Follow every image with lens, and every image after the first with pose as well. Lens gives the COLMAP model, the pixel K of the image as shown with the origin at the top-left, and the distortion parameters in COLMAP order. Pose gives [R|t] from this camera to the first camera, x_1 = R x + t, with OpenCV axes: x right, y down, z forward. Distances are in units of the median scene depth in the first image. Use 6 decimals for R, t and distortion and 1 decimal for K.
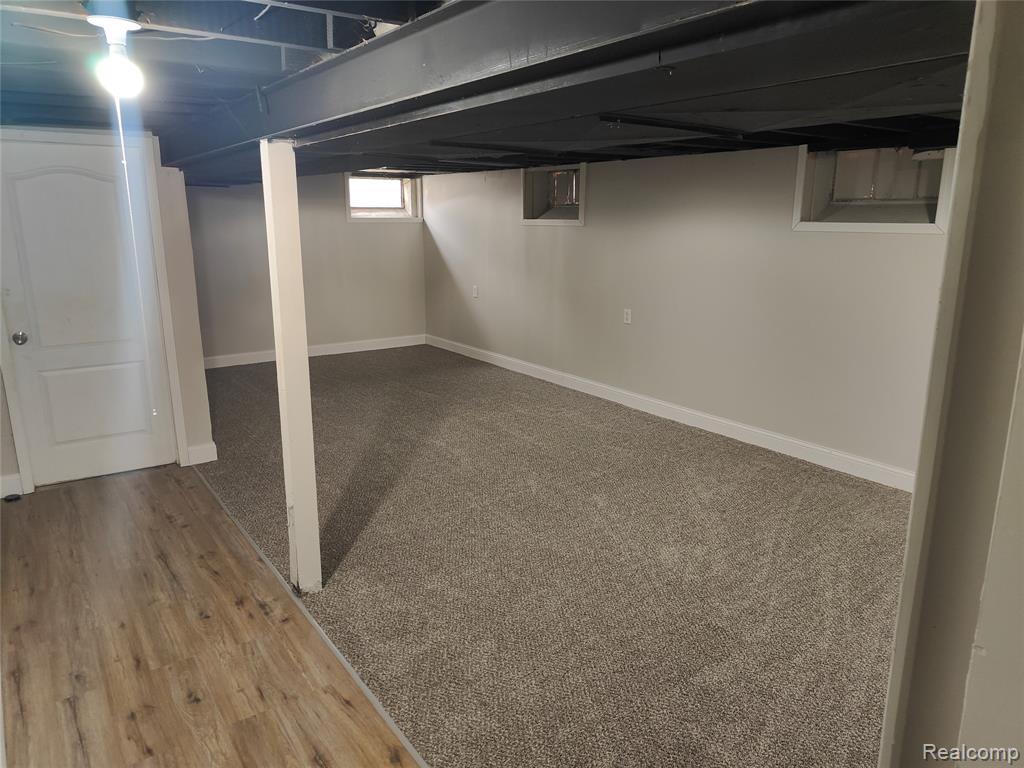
lens RADIAL K [[722.4, 0, 513.2], [0, 722.4, 384.2], [0, 0, 1]] dist [0.032411, -0.025583]
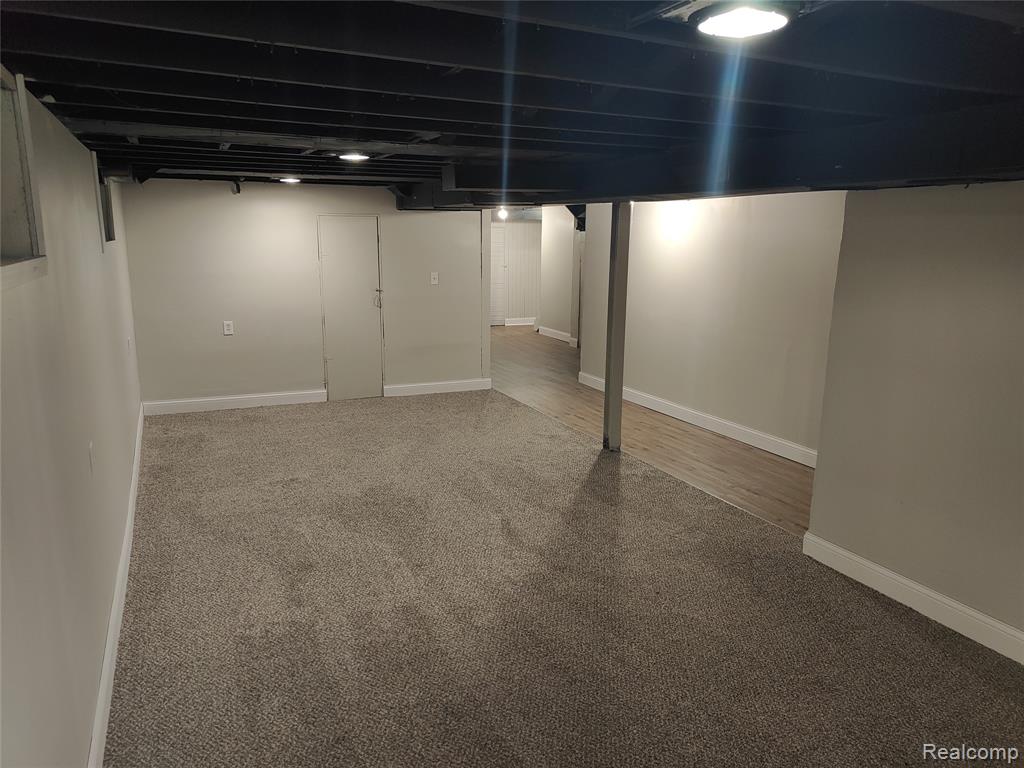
lens RADIAL K [[722.4, 0, 517.4], [0, 722.4, 382.1], [0, 0, 1]] dist [0.032411, -0.025583]
pose [[-0.987130, -0.046308, 0.153068, -0.227093], [0.023414, 0.904991, 0.424785, -0.436431], [-0.158197, 0.422902, -0.892260, 1.796513]]
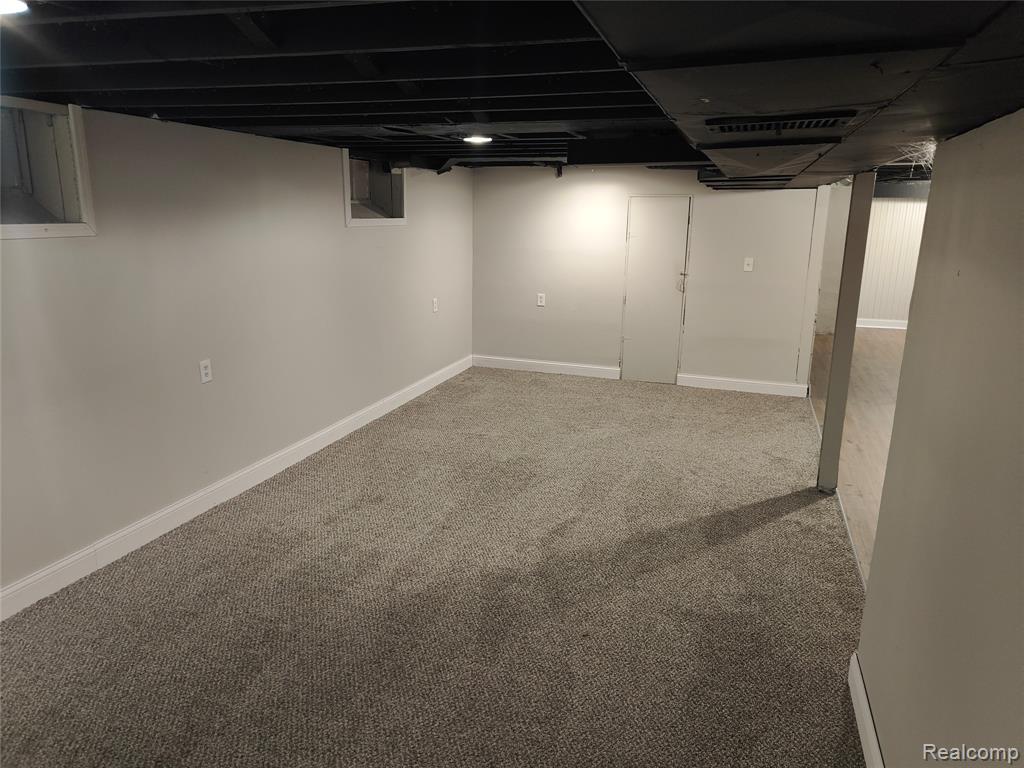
lens RADIAL K [[722.4, 0, 512.8], [0, 722.4, 384.1], [0, 0, 1]] dist [0.032411, -0.025583]
pose [[-0.609050, -0.200448, 0.767385, -0.673057], [0.168553, 0.912725, 0.372188, -0.368898], [-0.775015, 0.356025, -0.522109, 1.501783]]
